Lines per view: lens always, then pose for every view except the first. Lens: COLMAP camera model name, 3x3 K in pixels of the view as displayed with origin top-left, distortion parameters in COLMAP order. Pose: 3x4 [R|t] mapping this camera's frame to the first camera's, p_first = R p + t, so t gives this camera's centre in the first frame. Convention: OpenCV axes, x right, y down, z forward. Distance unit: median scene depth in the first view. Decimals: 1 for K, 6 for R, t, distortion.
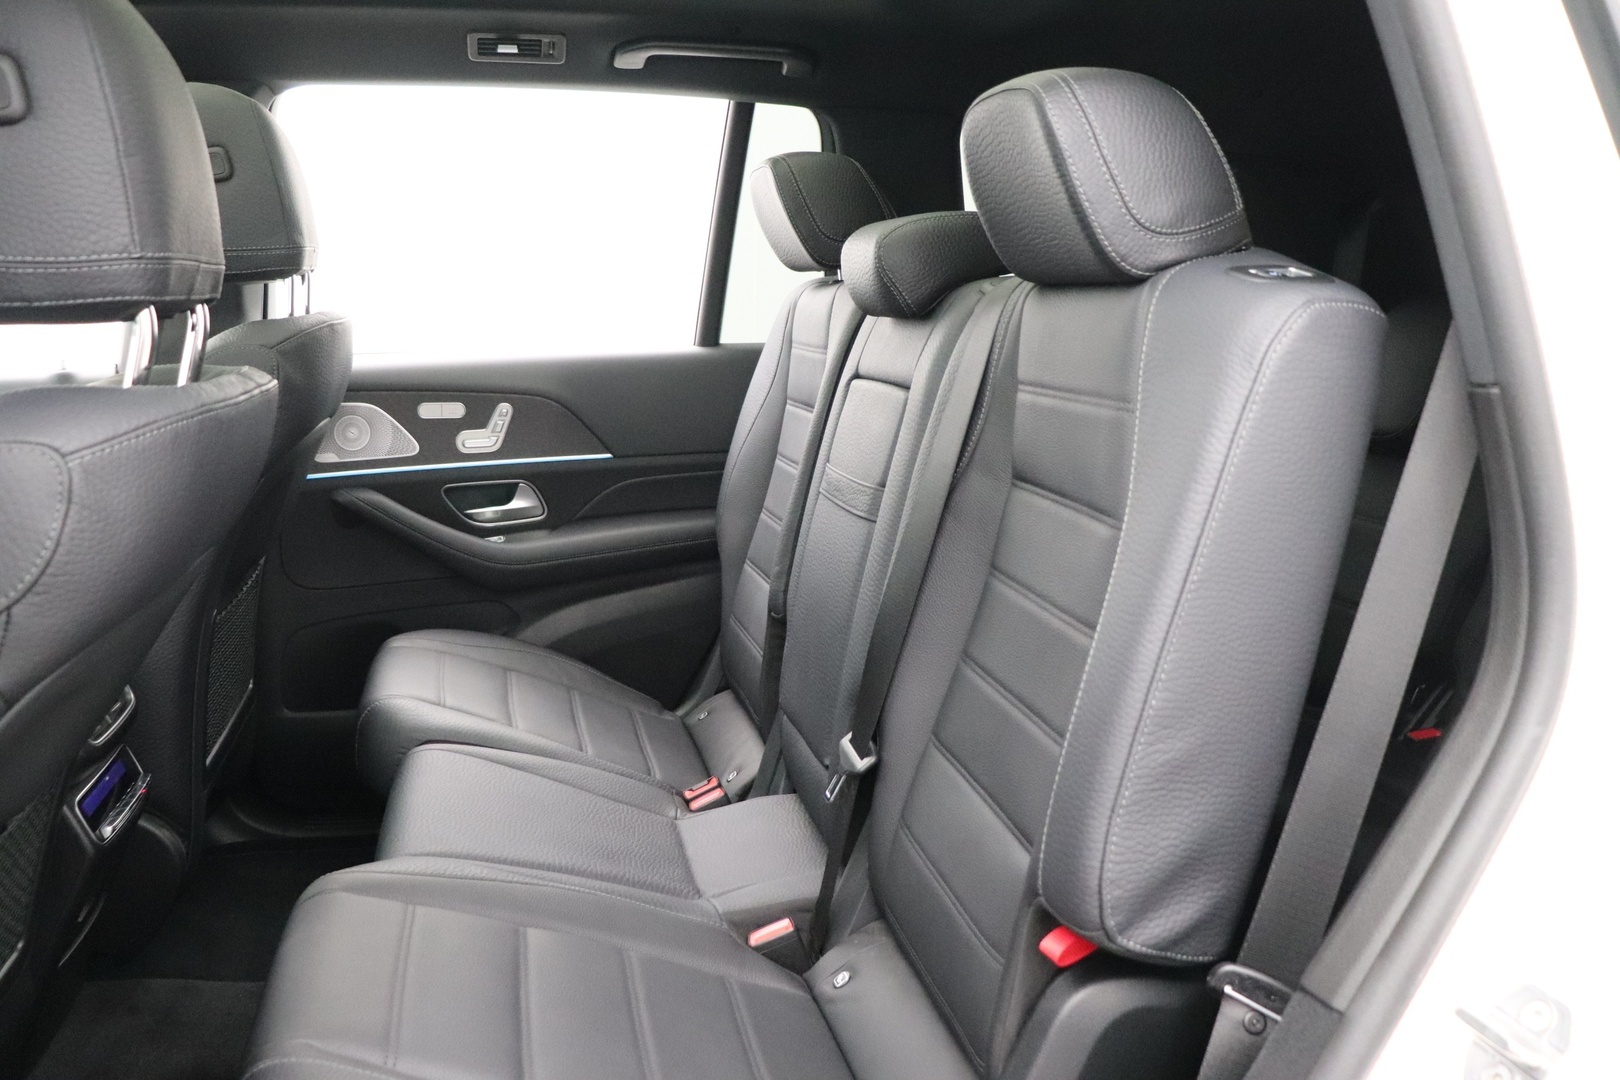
lens RADIAL K [[1351.8, 0, 817.3], [0, 1351.8, 548.1], [0, 0, 1]] dist [-0.172137, 0.147357]
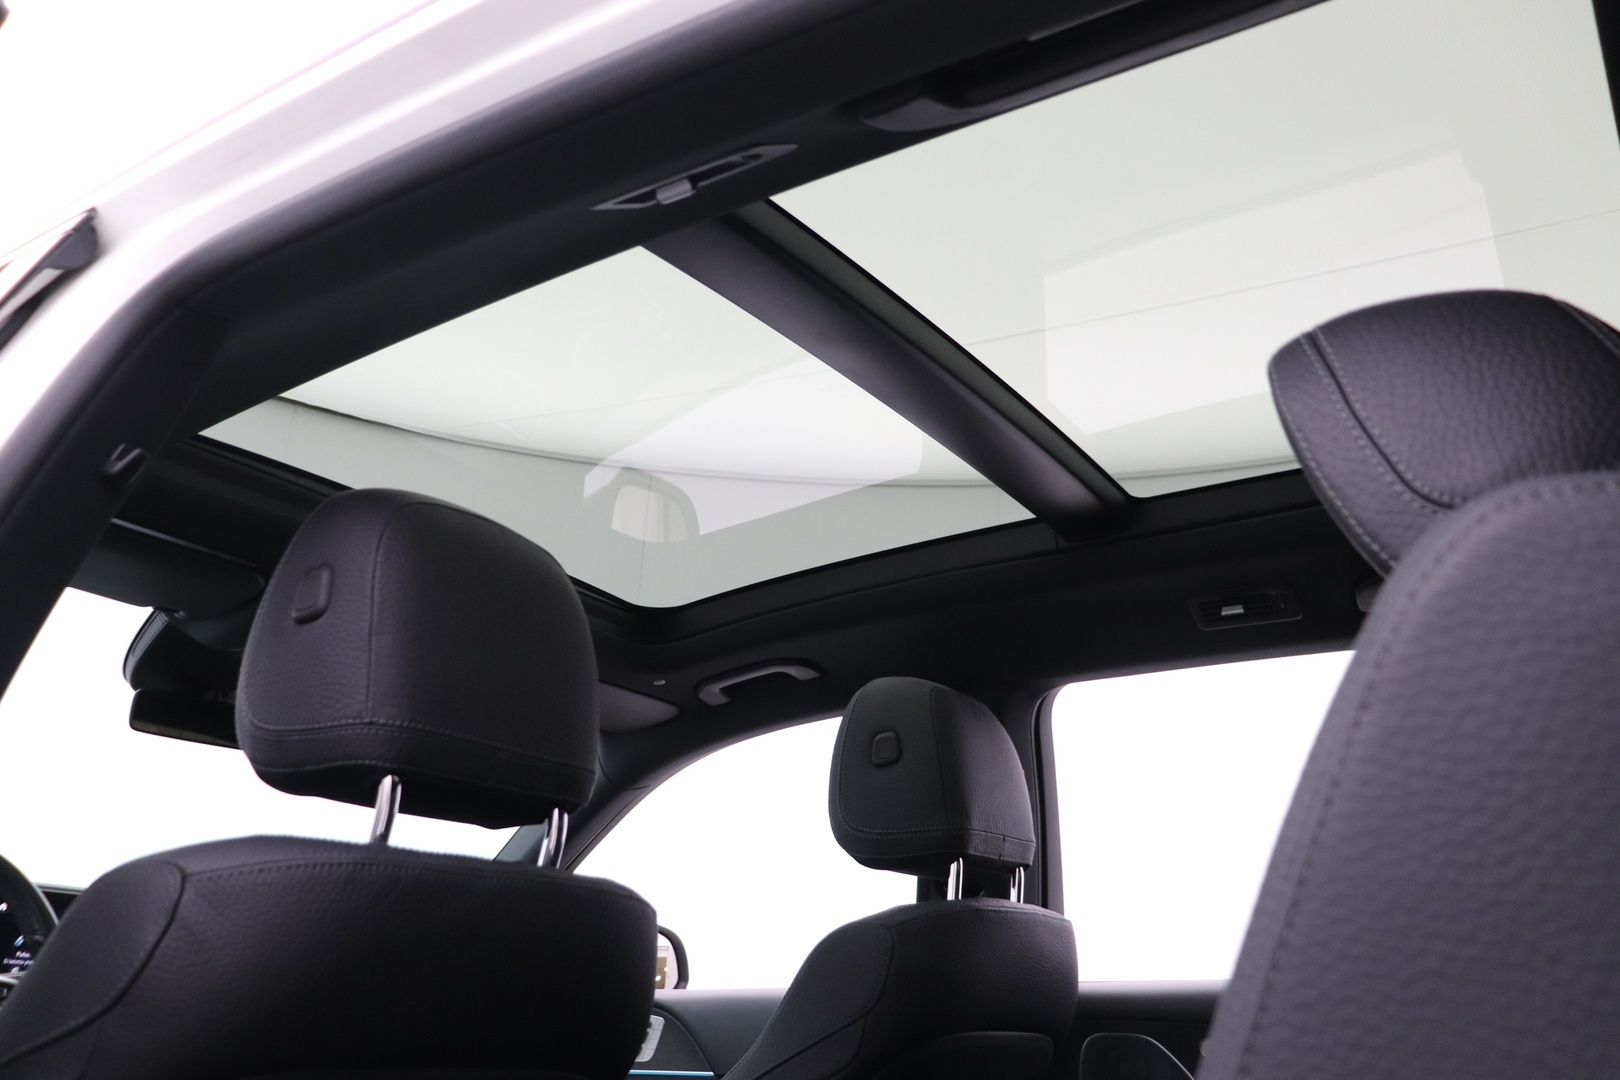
lens RADIAL K [[1401.7, 0, 810.0], [0, 1401.7, 540.0], [0, 0, 1]] dist [-0.176340, 0.173866]
pose [[0.667092, -0.227316, -0.709448, 0.544085], [-0.166326, 0.882826, -0.439265, 0.077498], [0.726171, 0.411029, 0.551117, 0.572373]]
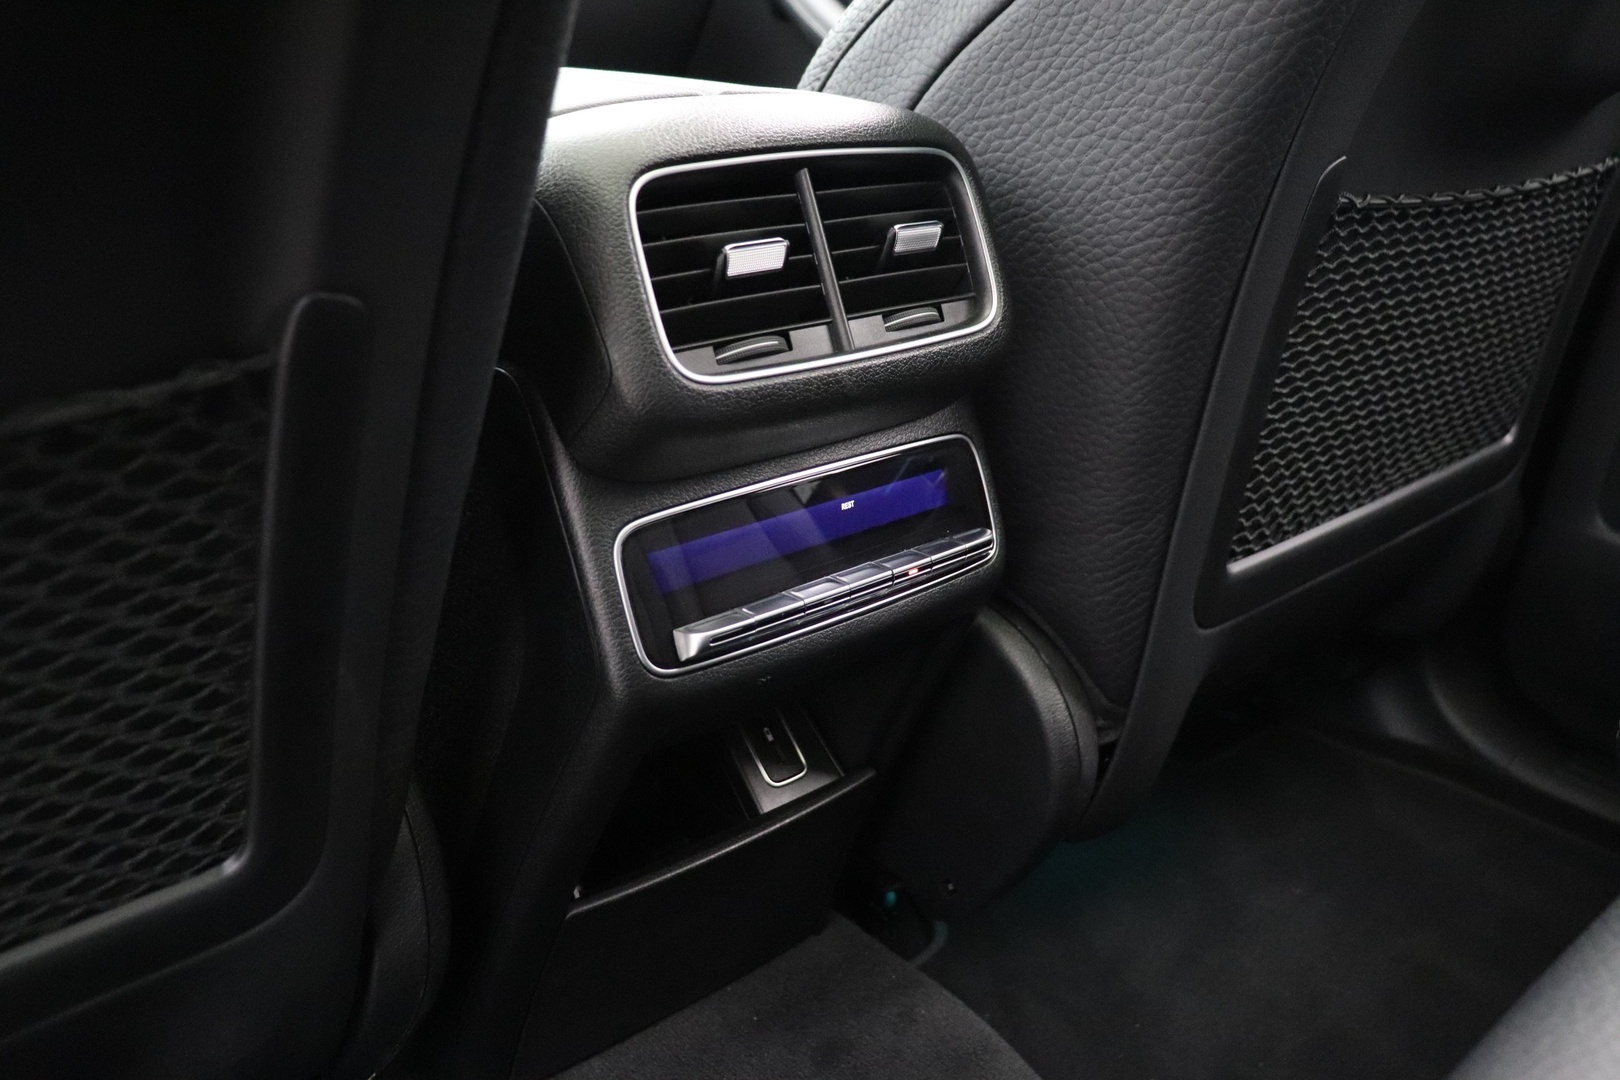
lens RADIAL K [[1535.1, 0, 810.0], [0, 1535.1, 540.0], [0, 0, 1]] dist [-0.129855, 0.003842]
pose [[0.512554, 0.326877, -0.794002, -0.343118], [-0.199794, 0.944726, 0.259954, 0.127568], [0.835087, 0.025397, 0.549531, 1.260923]]
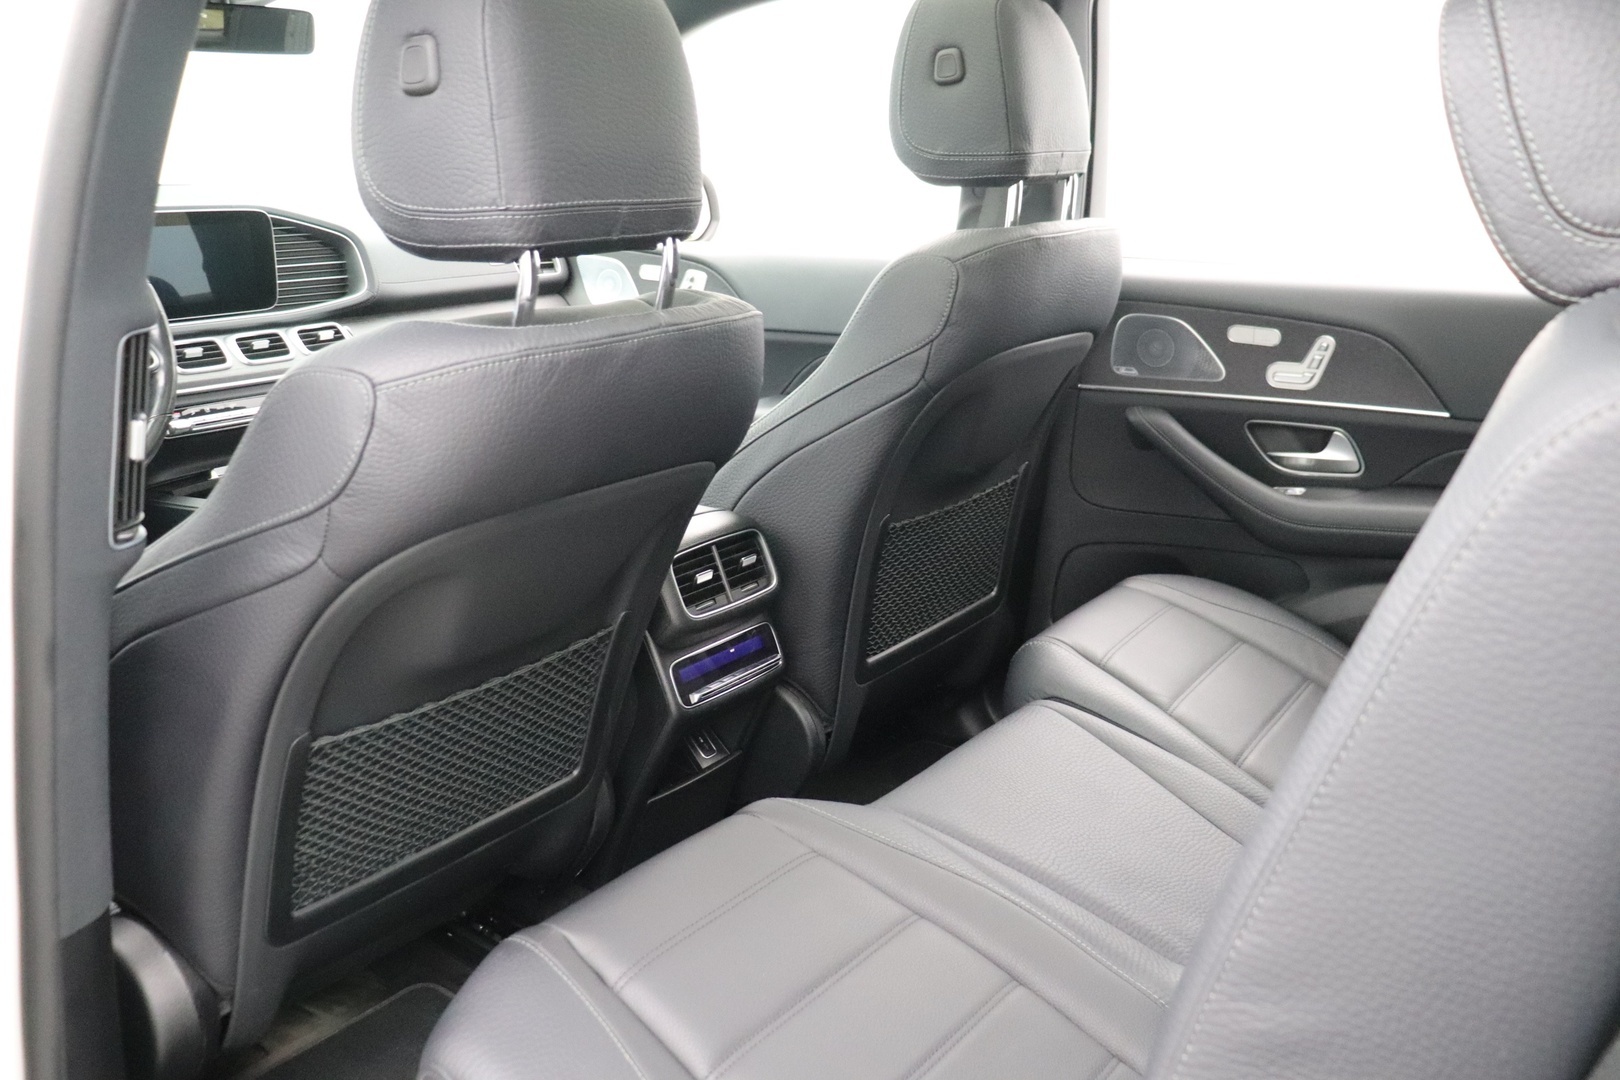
lens RADIAL K [[1478.0, 0, 810.0], [0, 1478.0, 540.0], [0, 0, 1]] dist [-0.142176, 0.152620]
pose [[0.675506, 0.204080, -0.708550, 0.588710], [-0.149499, 0.978884, 0.139416, -0.158267], [0.722040, 0.011751, 0.691751, 0.323158]]
